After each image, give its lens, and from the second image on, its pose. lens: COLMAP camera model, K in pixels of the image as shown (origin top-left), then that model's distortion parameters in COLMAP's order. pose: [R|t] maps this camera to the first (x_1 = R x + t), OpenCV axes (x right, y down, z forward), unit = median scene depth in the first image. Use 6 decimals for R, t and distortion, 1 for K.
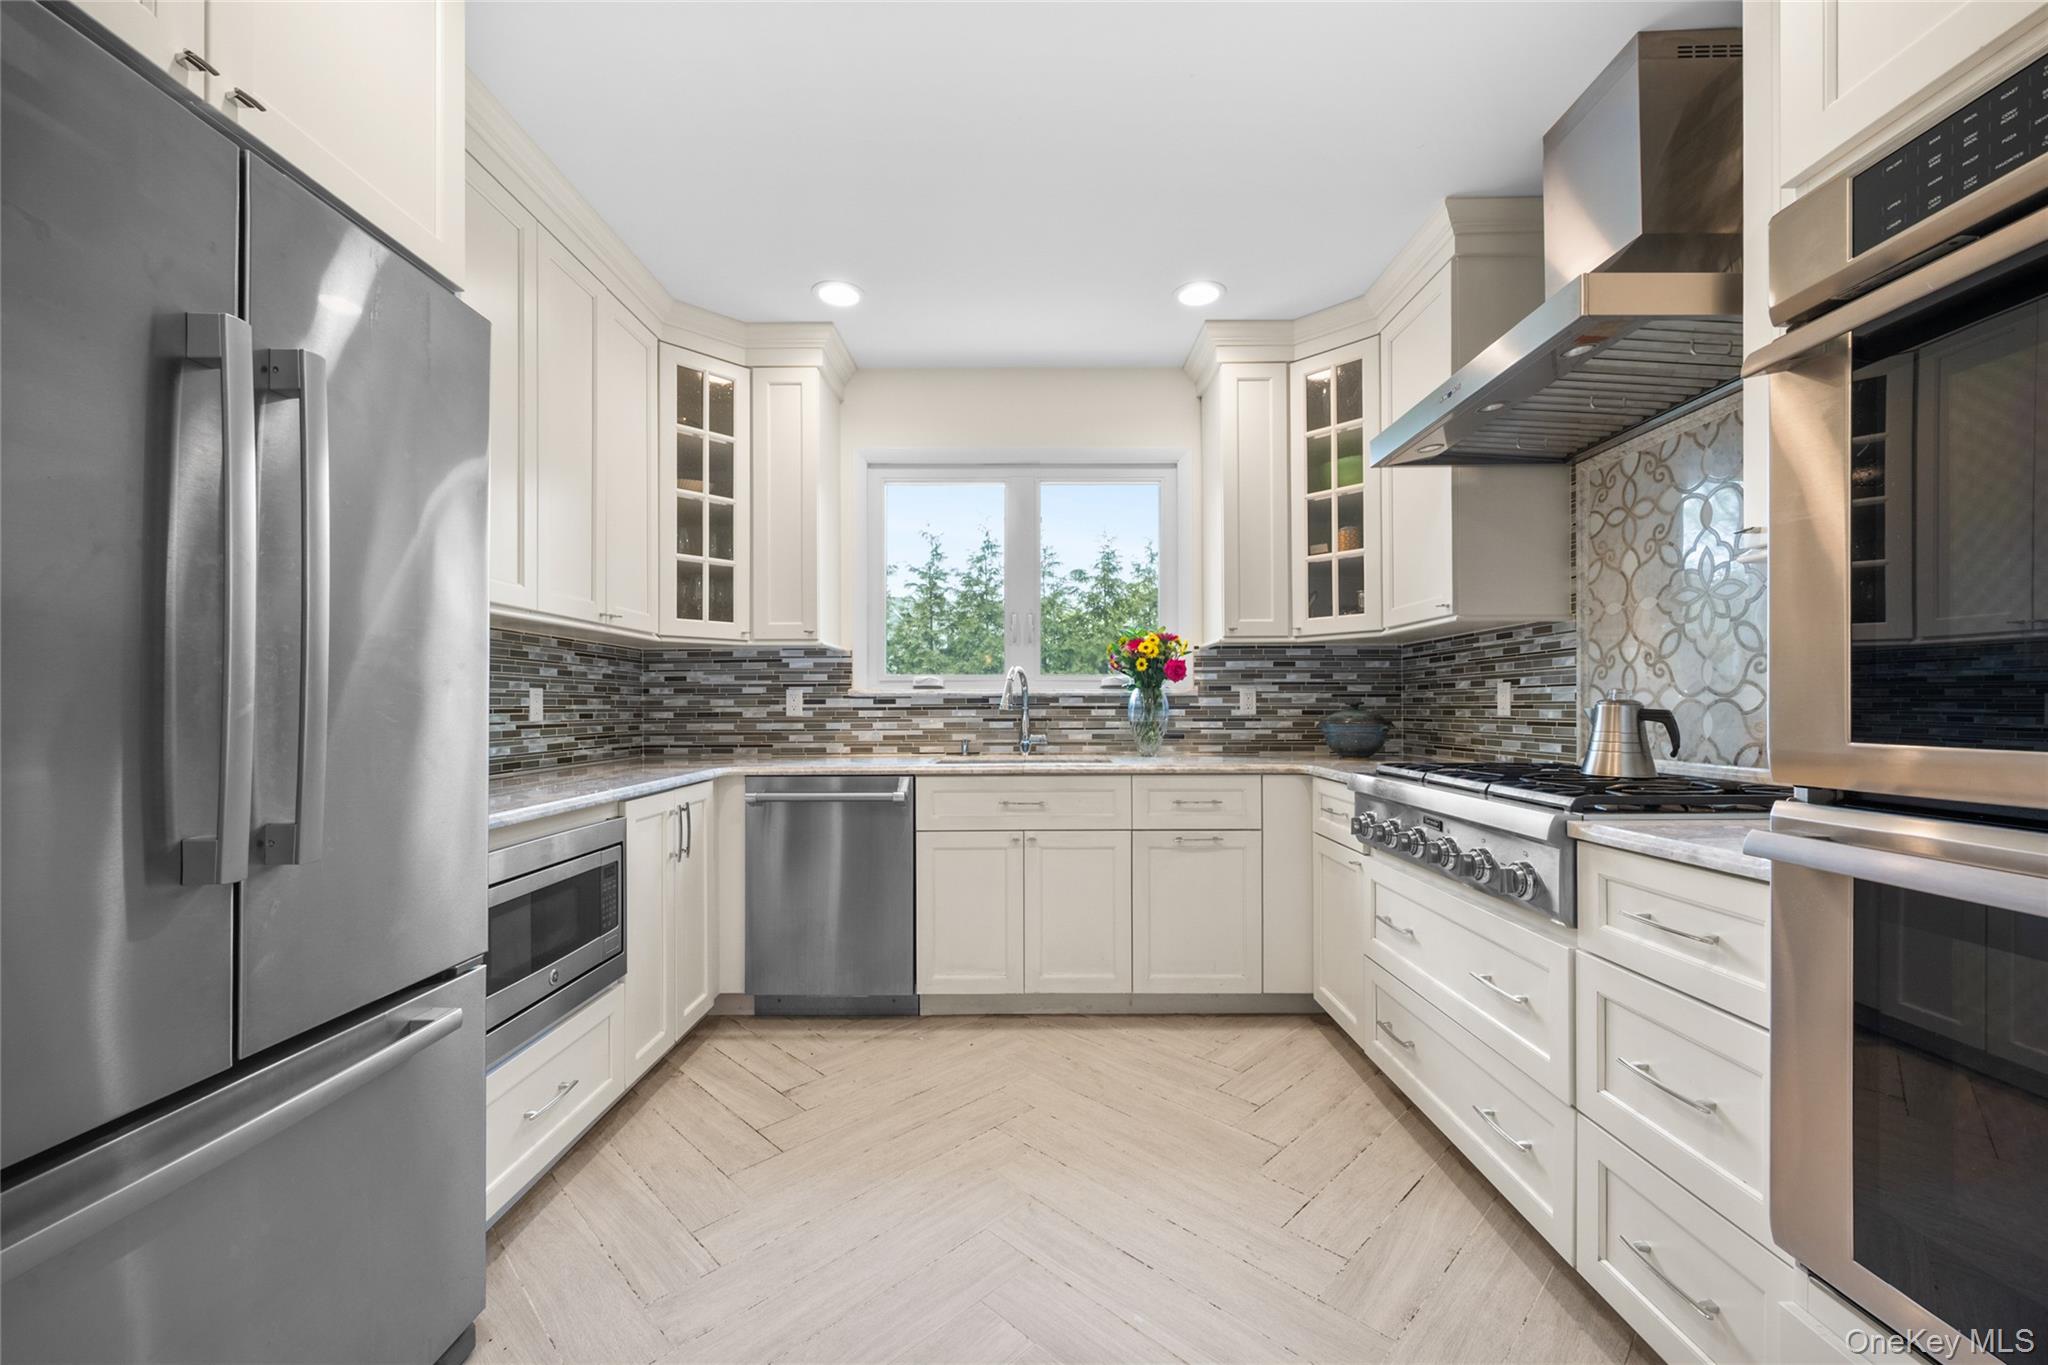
lens RADIAL K [[802.3, 0, 1037.7], [0, 802.3, 704.7], [0, 0, 1]] dist [-0.004366, -0.000171]
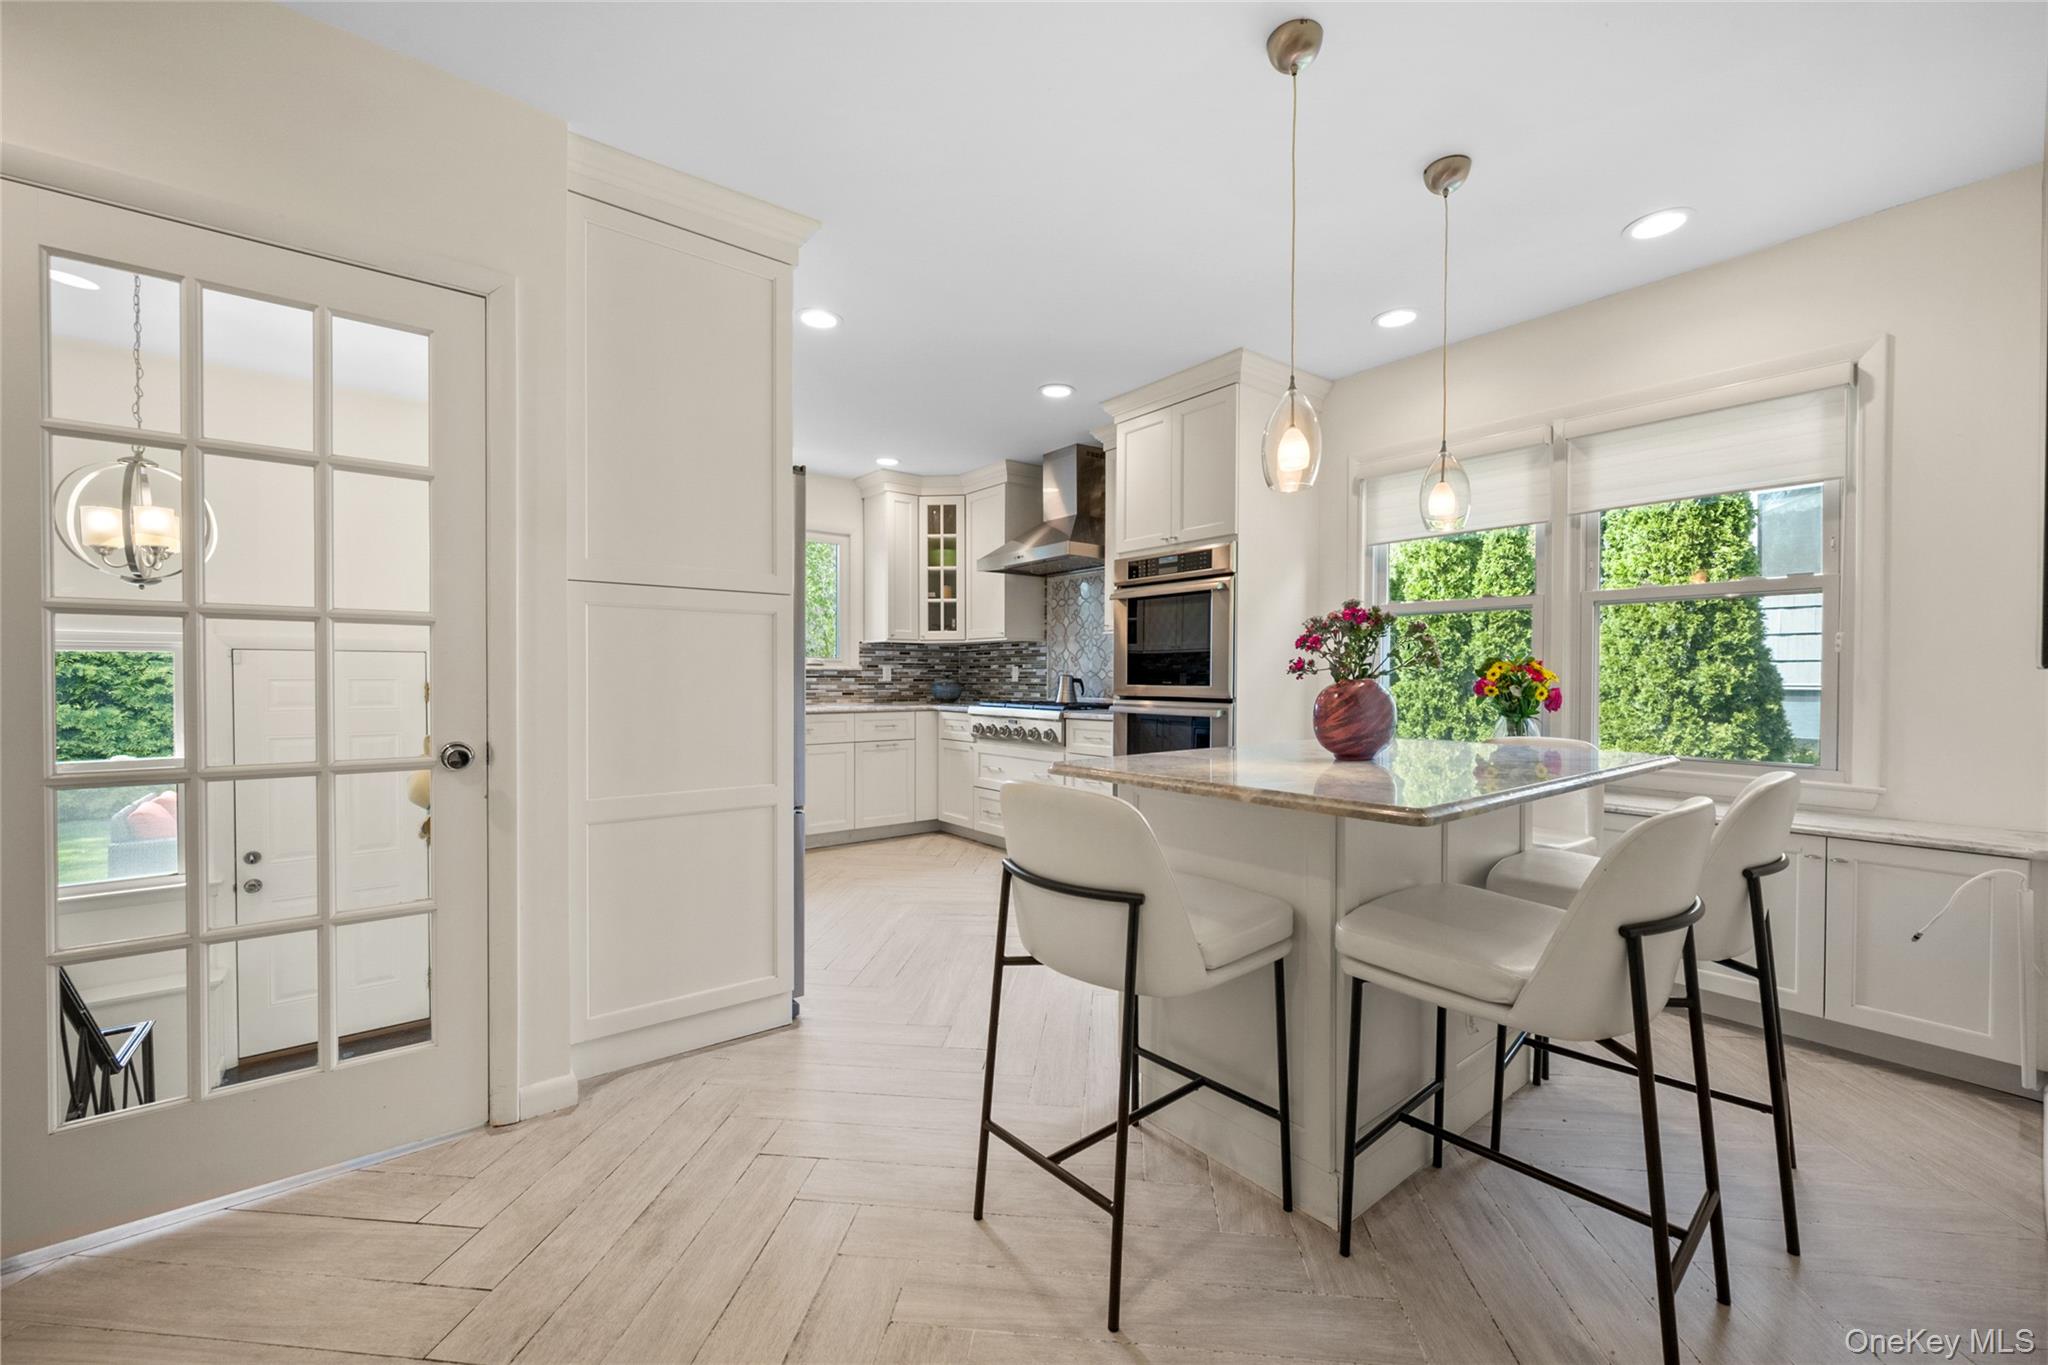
lens RADIAL K [[802.3, 0, 1032.1], [0, 802.3, 679.5], [0, 0, 1]] dist [-0.004366, -0.000171]
pose [[0.779324, 0.003018, 0.626614, -0.737925], [-0.006279, 0.999976, 0.002993, 0.001522], [-0.626590, -0.006267, 0.779324, -0.723657]]
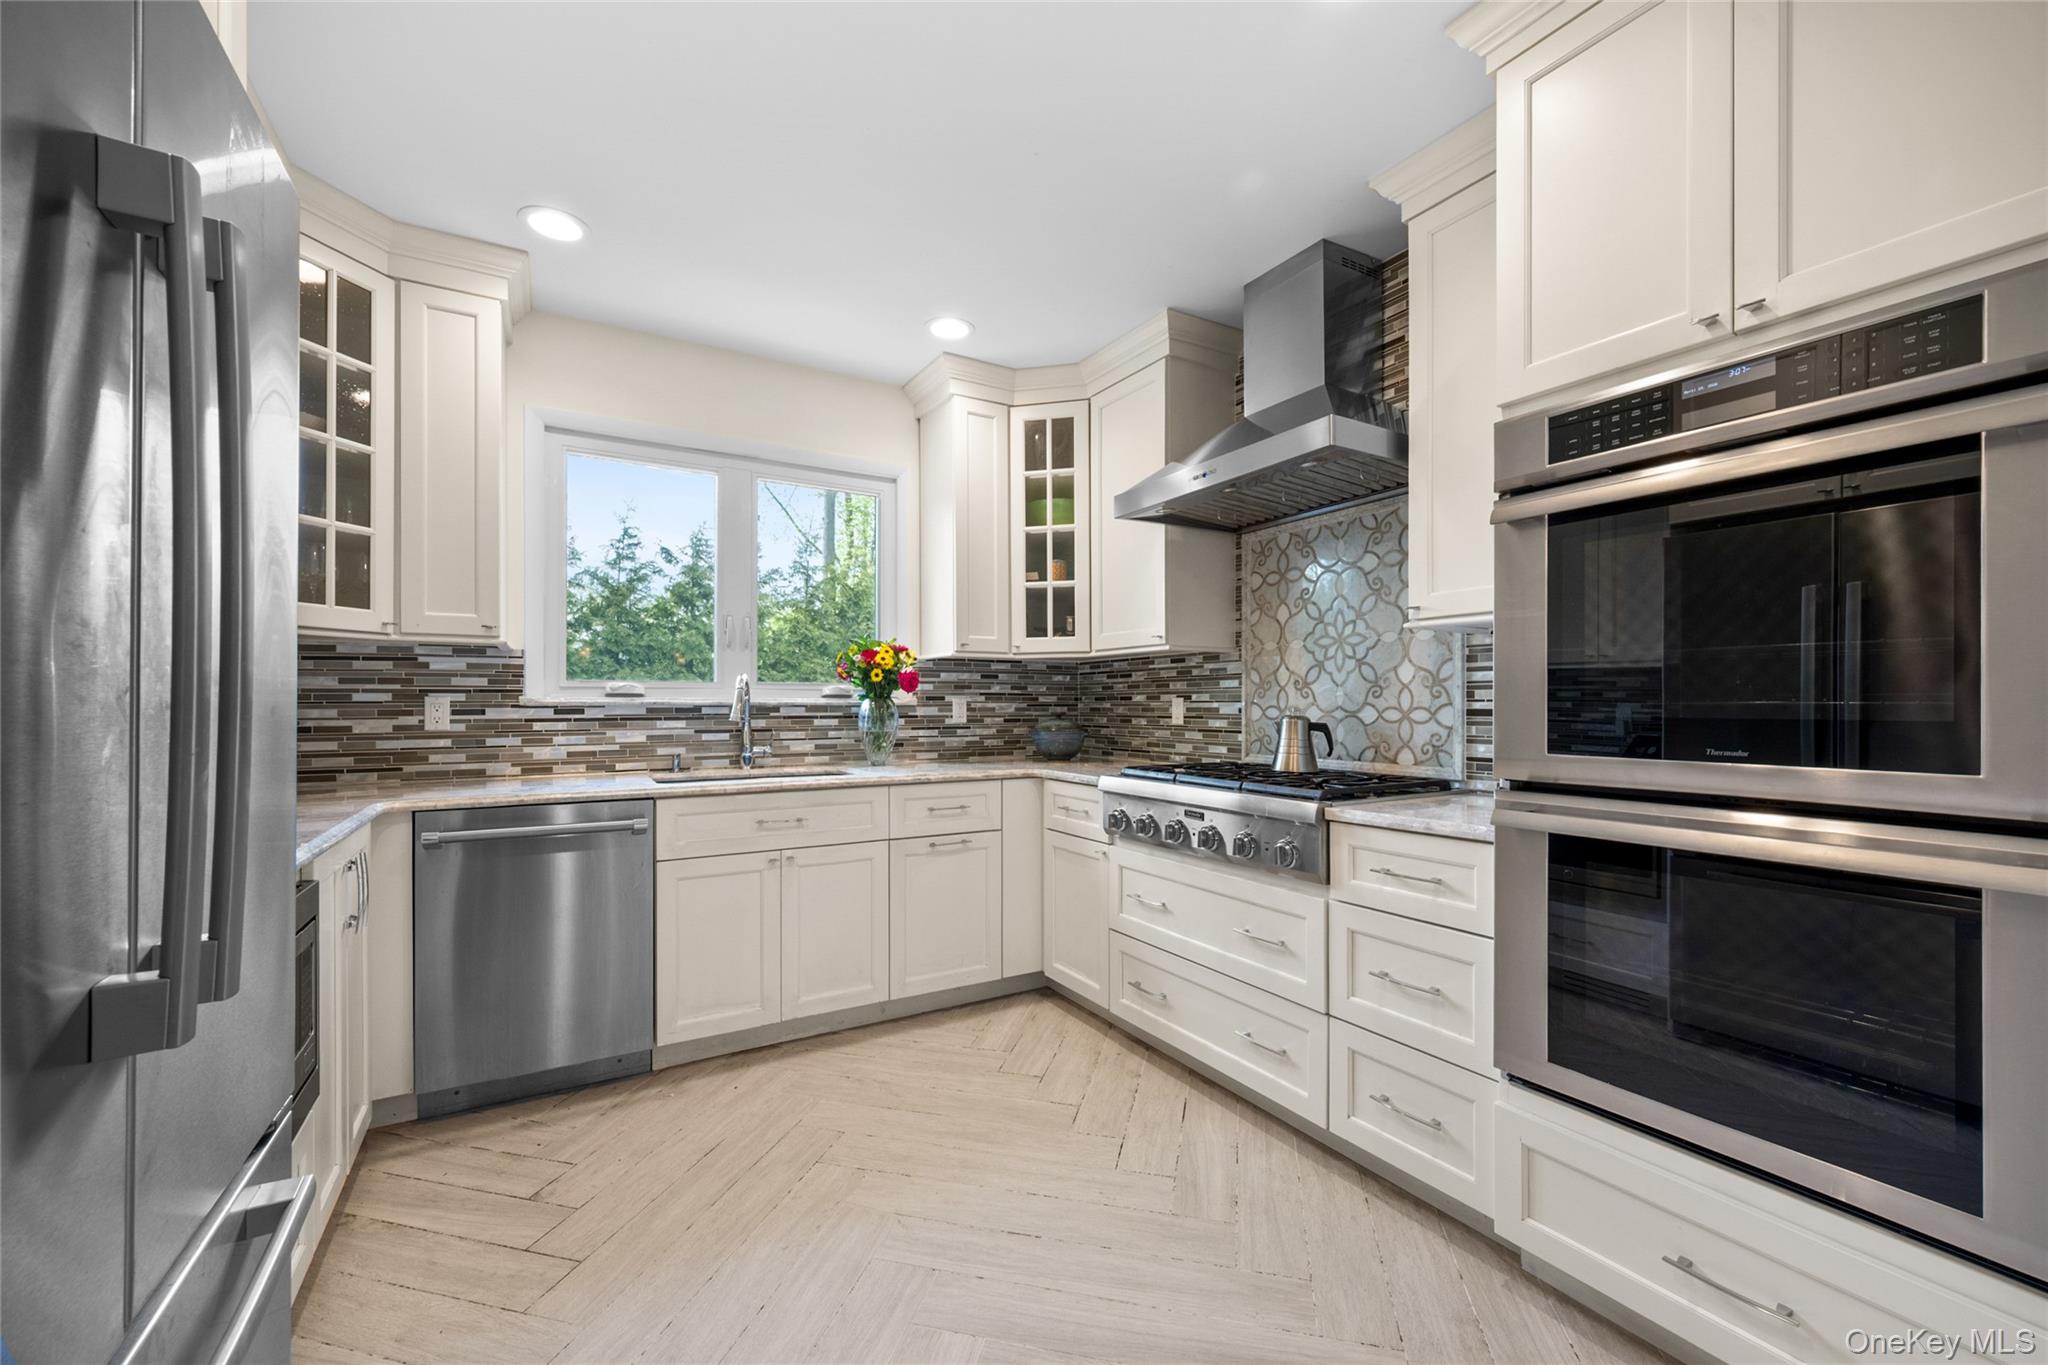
lens RADIAL K [[802.3, 0, 1031.0], [0, 802.3, 702.0], [0, 0, 1]] dist [-0.004366, -0.000171]
pose [[0.860192, 0.003679, 0.509958, -0.248216], [-0.003372, 0.999993, -0.001527, -0.017656], [-0.509960, -0.000406, 0.860198, 0.033593]]
